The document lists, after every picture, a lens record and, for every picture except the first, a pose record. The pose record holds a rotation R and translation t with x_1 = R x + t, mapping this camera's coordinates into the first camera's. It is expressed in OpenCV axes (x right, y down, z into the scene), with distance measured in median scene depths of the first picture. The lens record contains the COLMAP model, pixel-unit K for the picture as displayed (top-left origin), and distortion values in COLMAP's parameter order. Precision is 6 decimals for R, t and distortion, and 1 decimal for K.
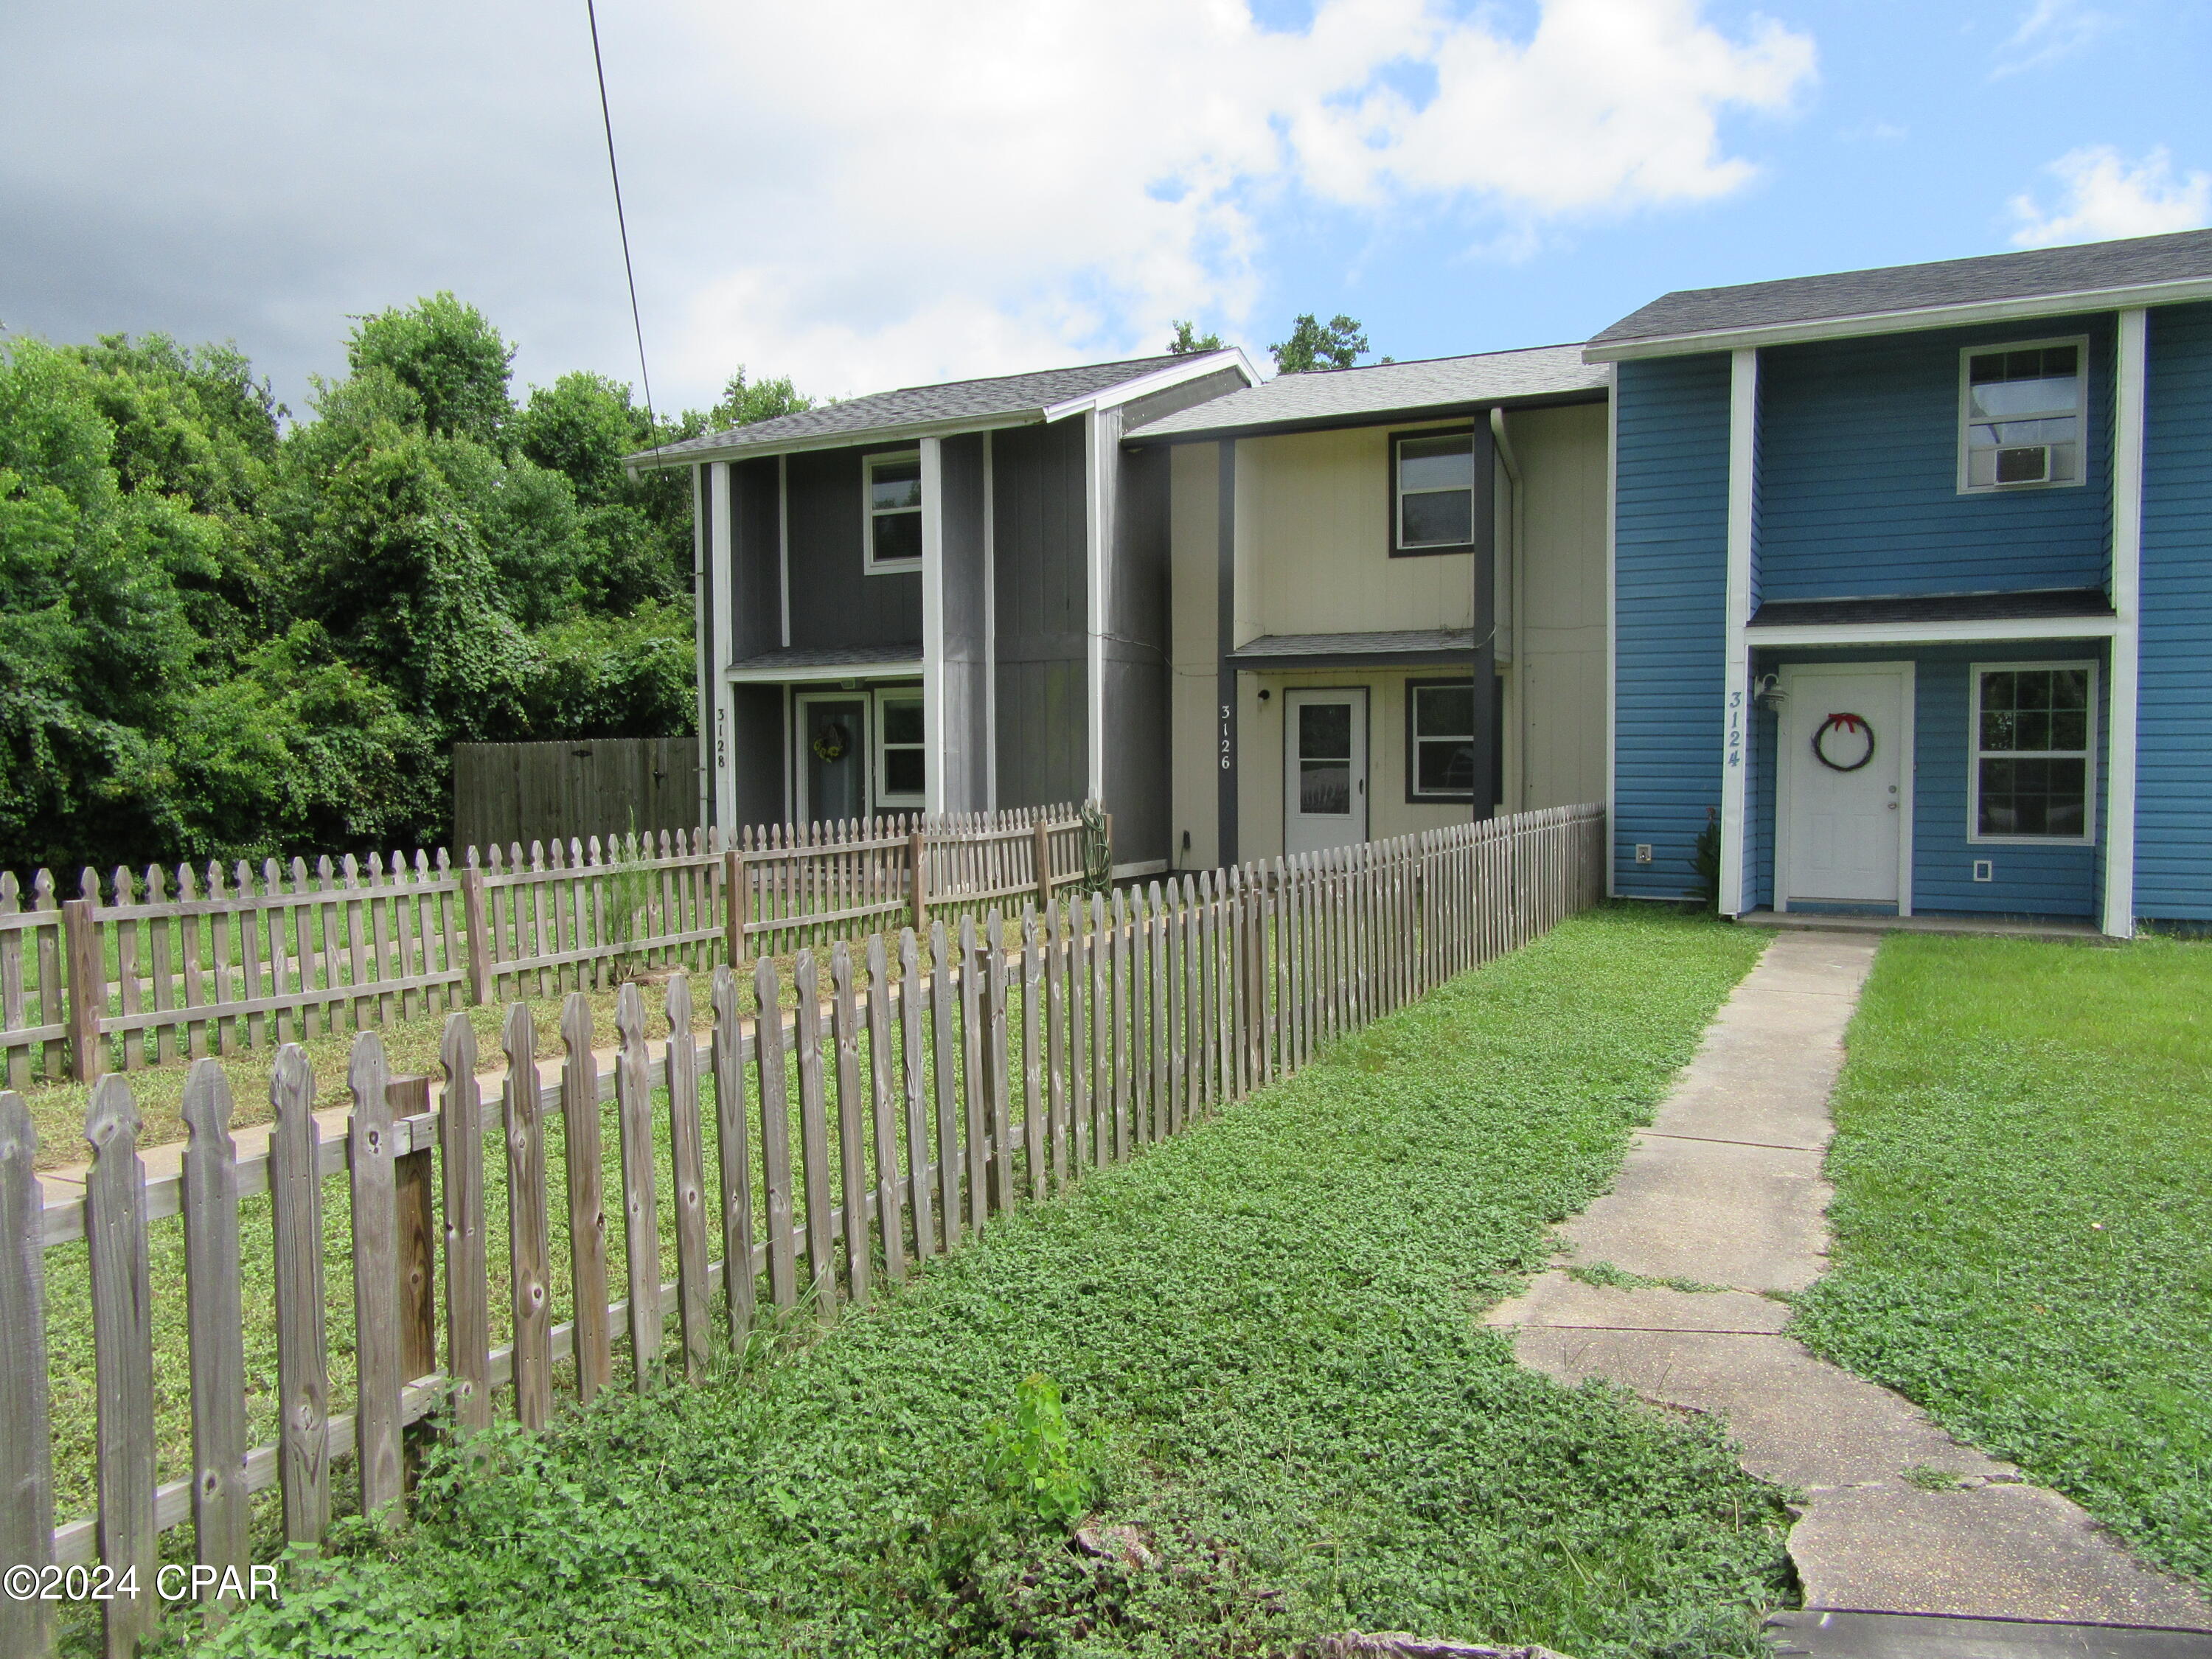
lens RADIAL K [[1642.8, 0, 1104.3], [0, 1642.8, 830.7], [0, 0, 1]] dist [-0.012680, 0.017574]
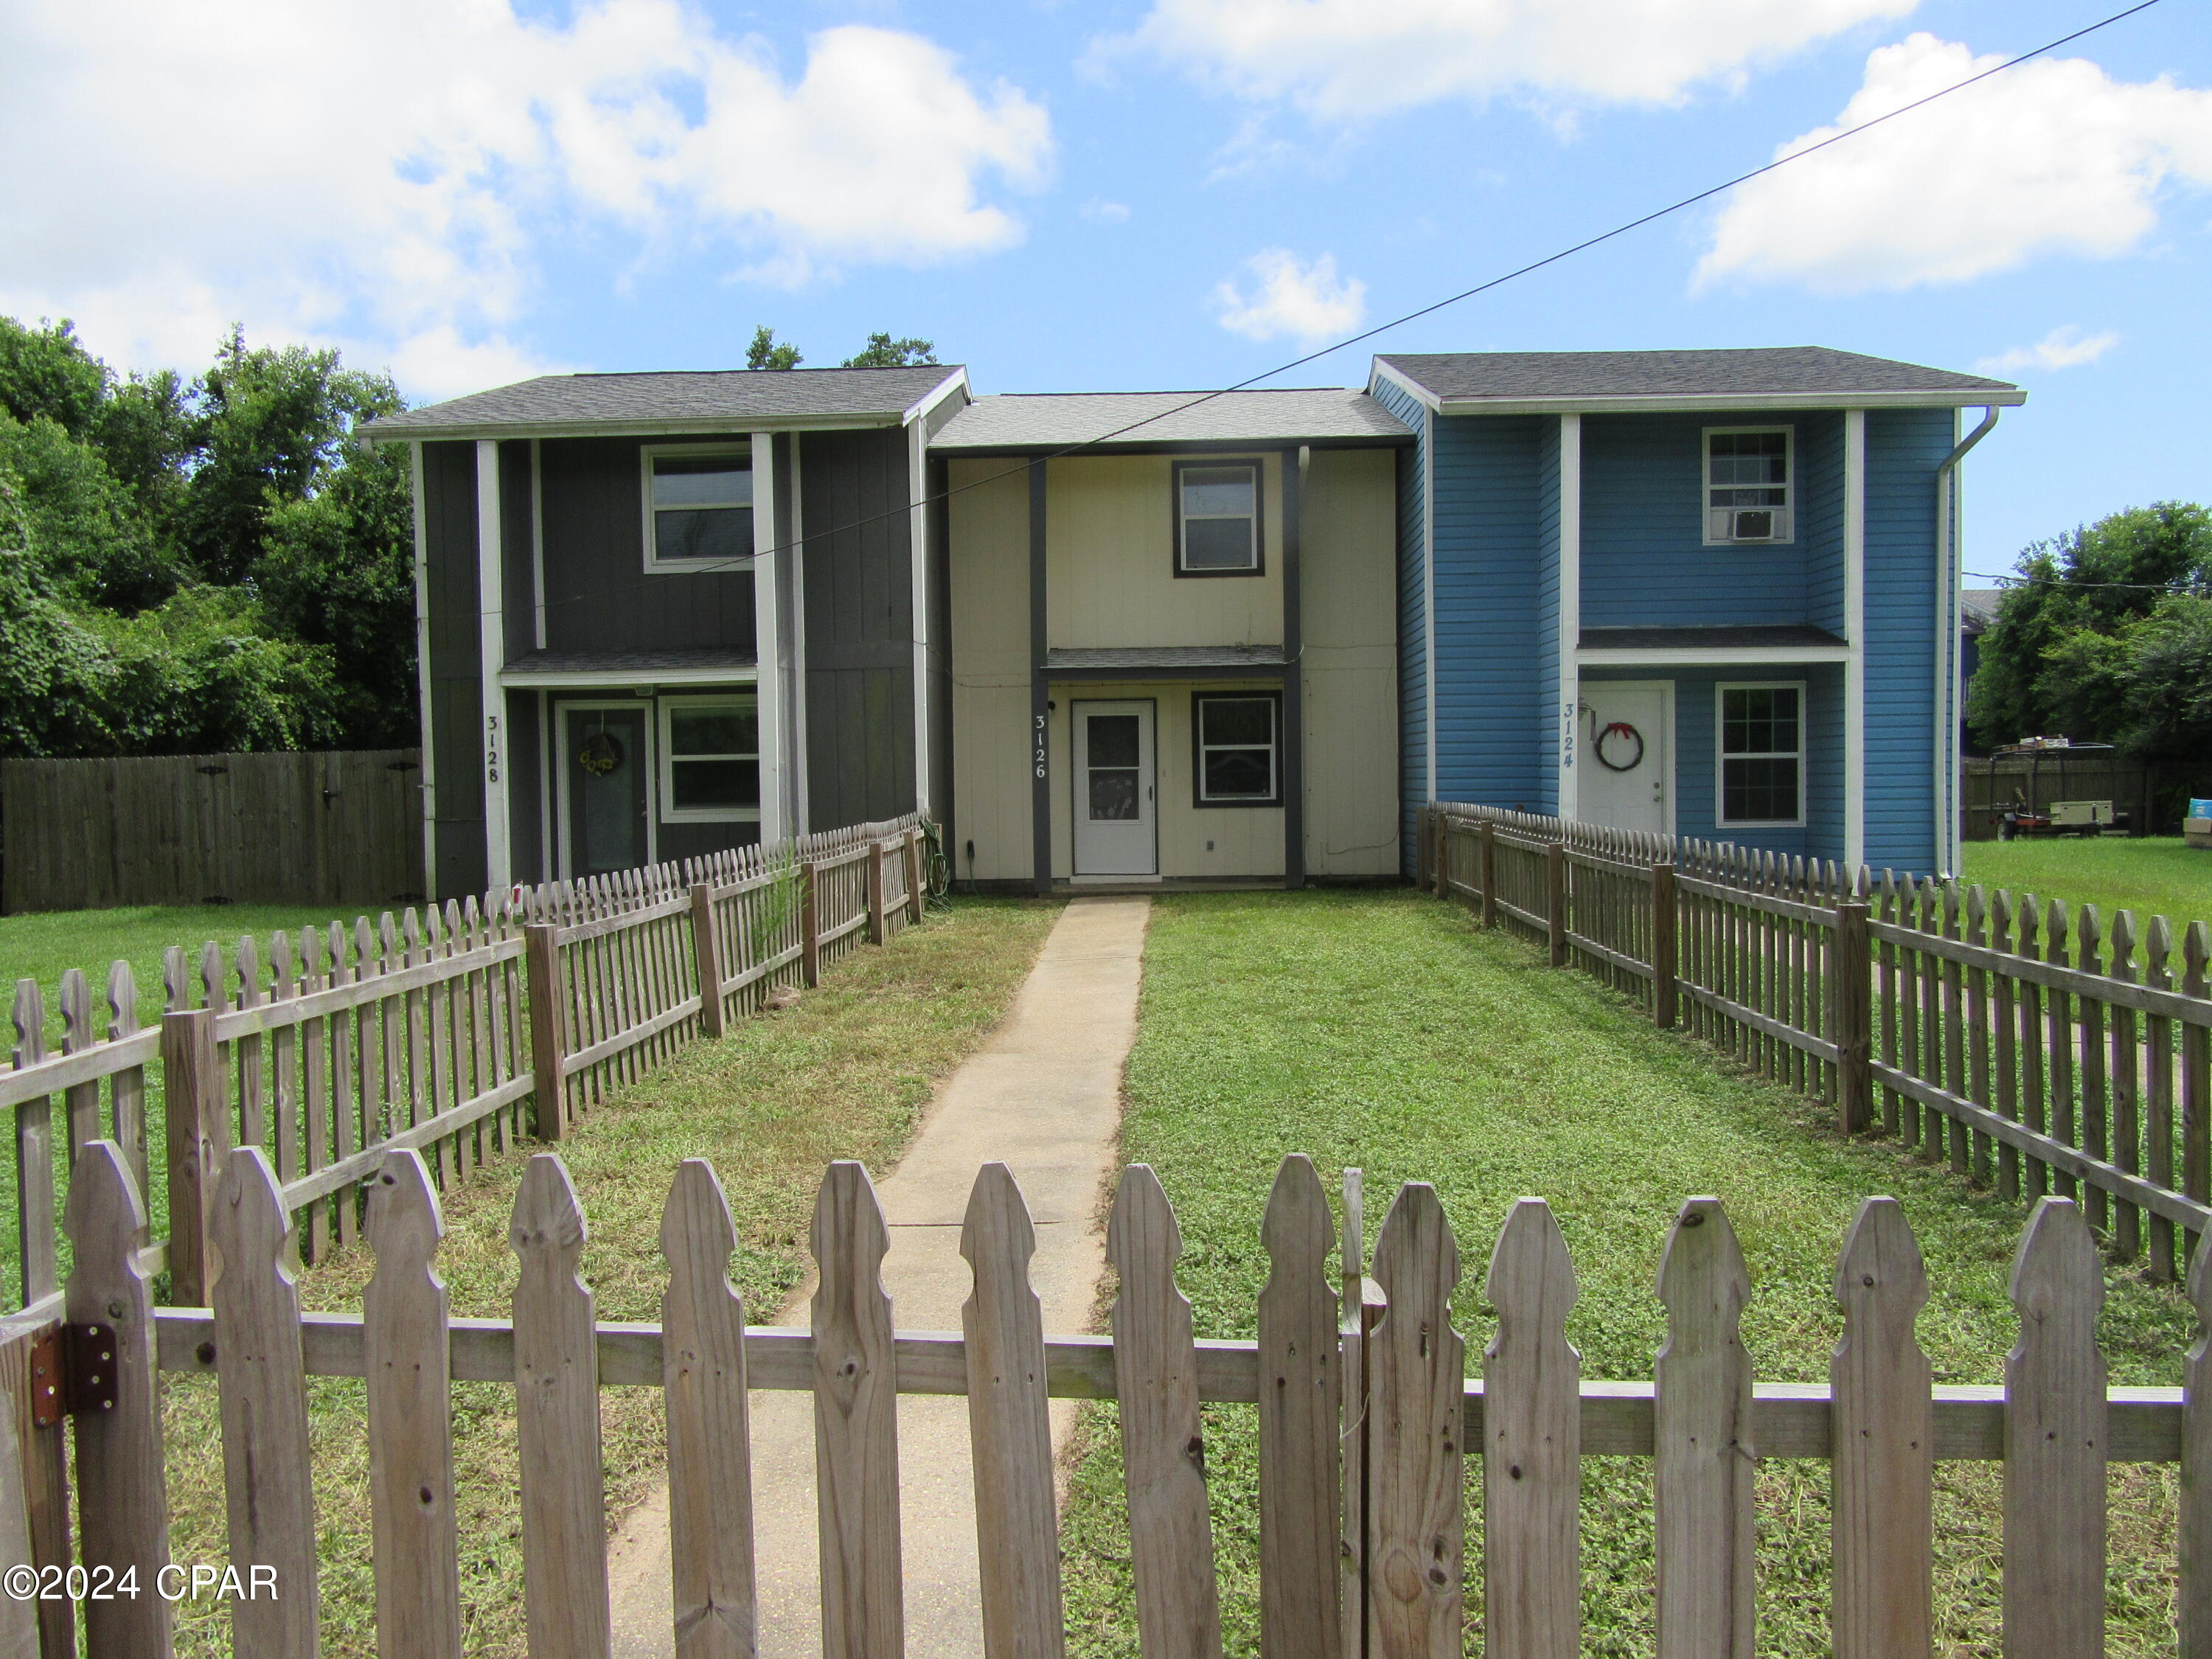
lens RADIAL K [[1642.8, 0, 1108.0], [0, 1642.8, 833.7], [0, 0, 1]] dist [-0.012680, 0.017574]
pose [[0.906781, -0.024679, 0.420878, -0.312755], [0.029346, 0.999559, -0.004616, 0.003307], [-0.420579, 0.016537, 0.907105, 0.053999]]
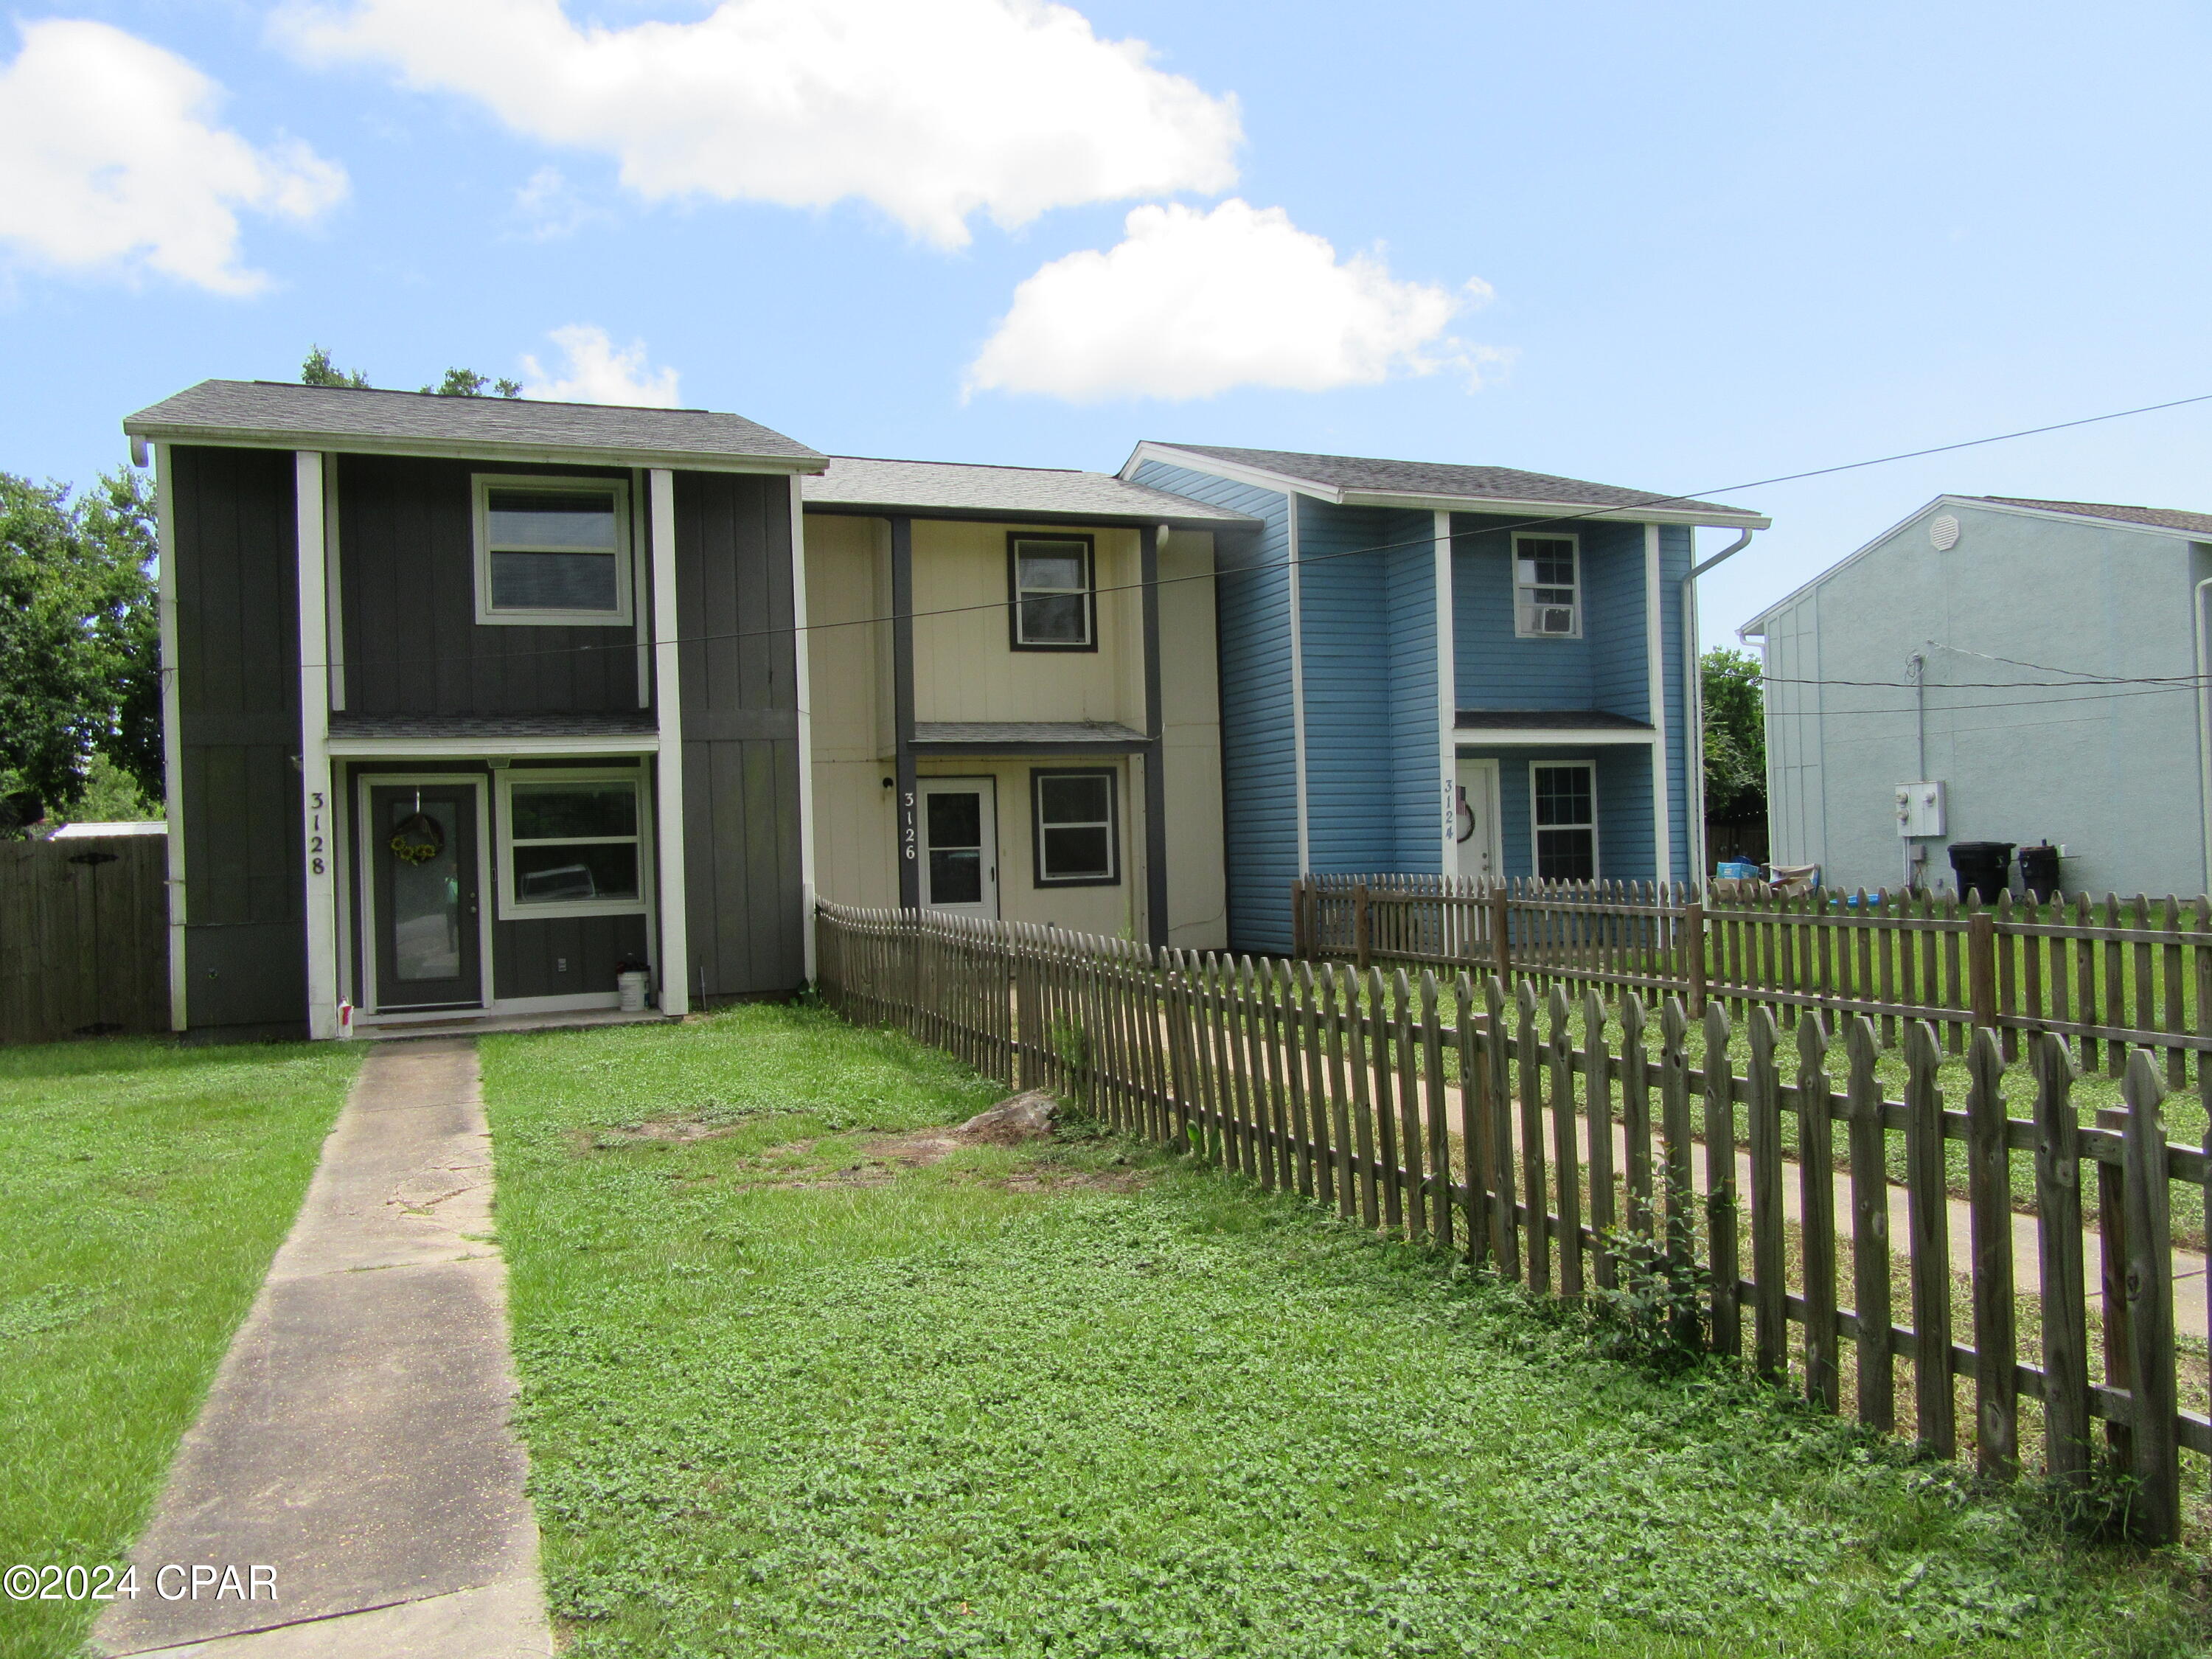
lens RADIAL K [[1642.8, 0, 1110.5], [0, 1642.8, 830.0], [0, 0, 1]] dist [-0.012680, 0.017574]
pose [[0.660940, -0.009515, 0.750378, -0.551935], [0.061055, 0.997287, -0.041131, -0.007697], [-0.747951, 0.072999, 0.659727, 0.276935]]
